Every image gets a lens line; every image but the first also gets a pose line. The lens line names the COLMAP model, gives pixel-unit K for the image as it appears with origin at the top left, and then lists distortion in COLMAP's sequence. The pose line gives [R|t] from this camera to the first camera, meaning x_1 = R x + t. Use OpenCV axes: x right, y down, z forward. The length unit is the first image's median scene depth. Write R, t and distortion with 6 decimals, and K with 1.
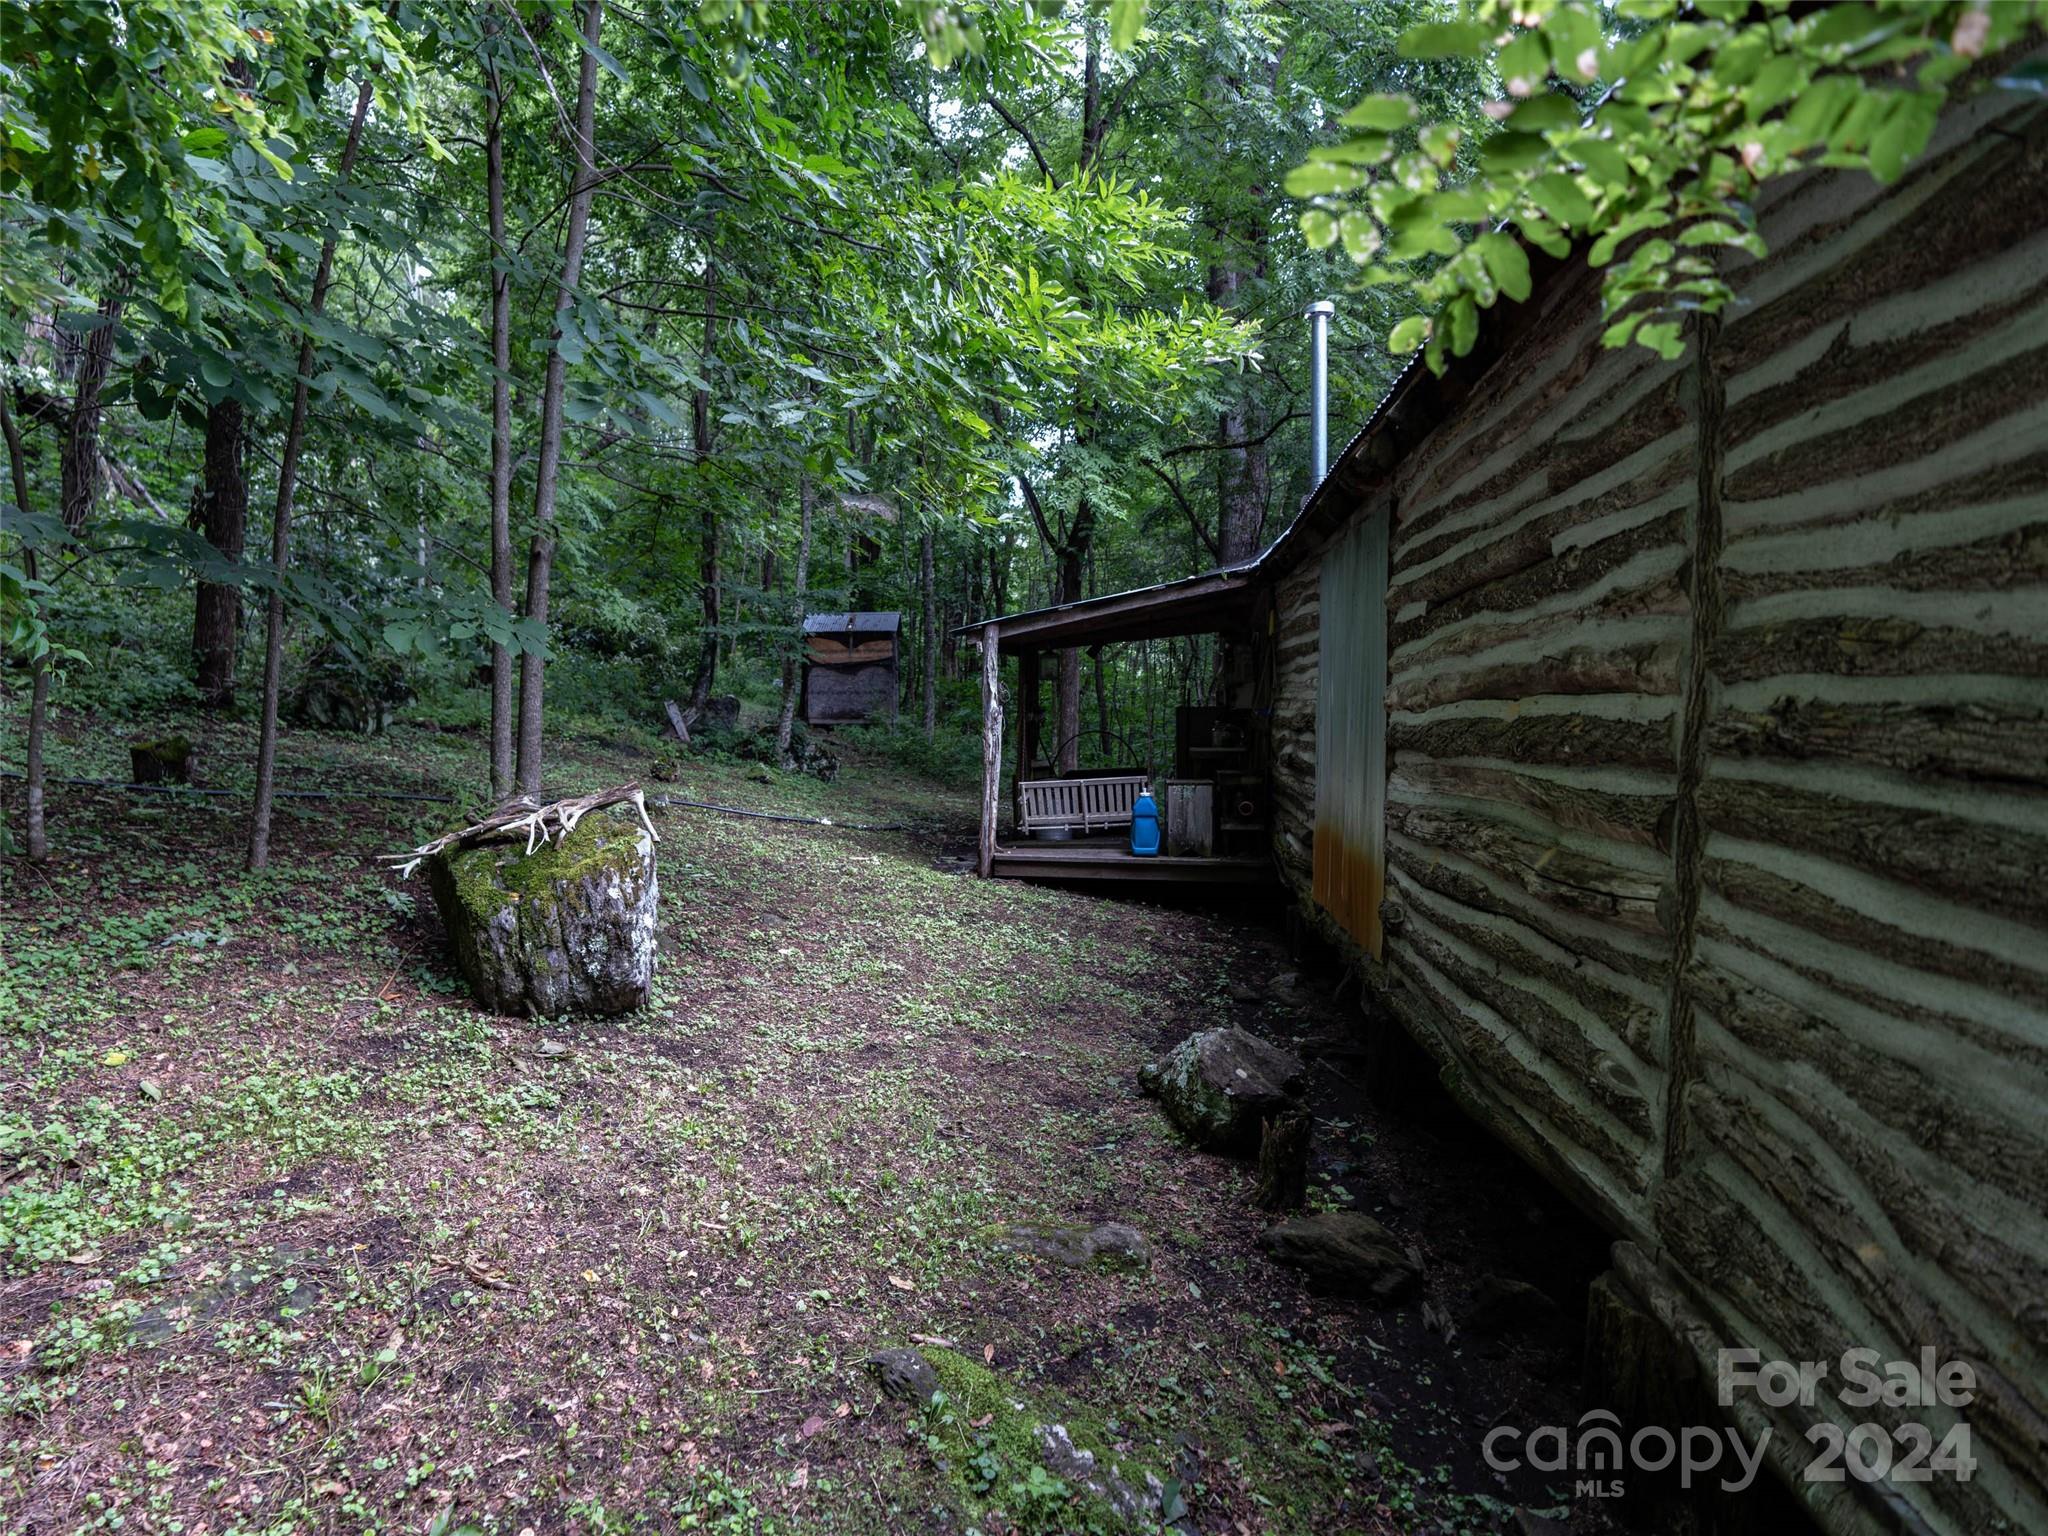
lens RADIAL K [[1119.5, 0, 1018.9], [0, 1119.5, 763.8], [0, 0, 1]] dist [0.001406, -0.000007]
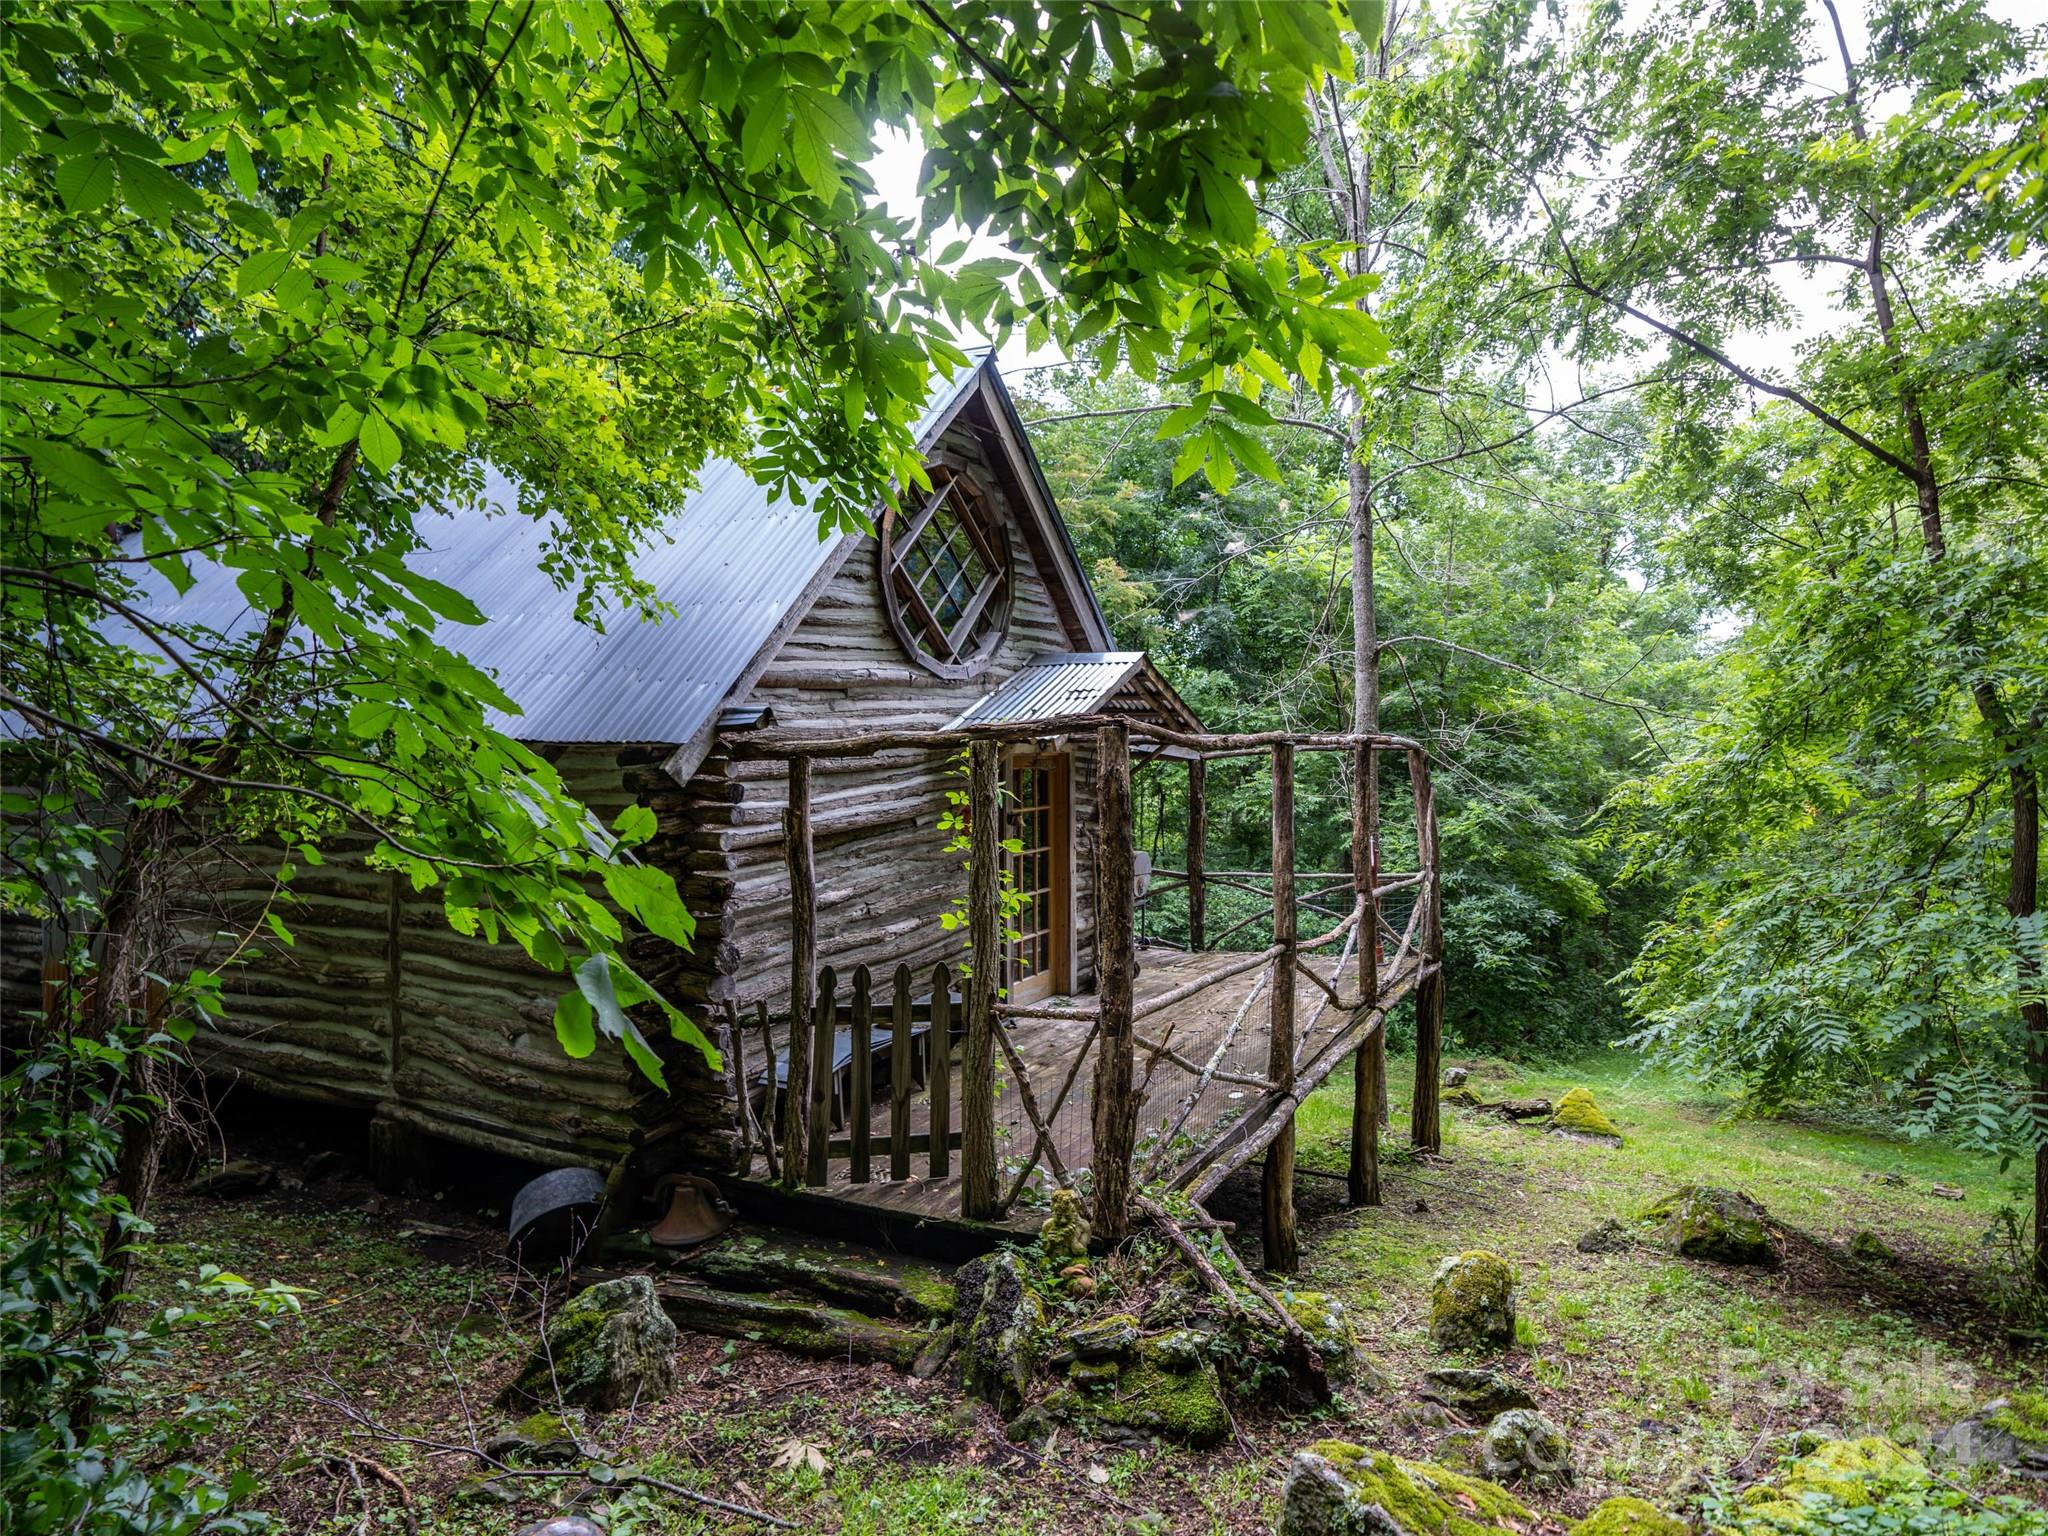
lens RADIAL K [[1119.5, 0, 1020.9], [0, 1119.5, 761.0], [0, 0, 1]] dist [0.001406, -0.000007]
pose [[0.410066, -0.037766, 0.911274, -1.185367], [0.068931, 0.997568, 0.010324, -0.303720], [-0.909447, 0.058582, 0.411672, -1.479861]]
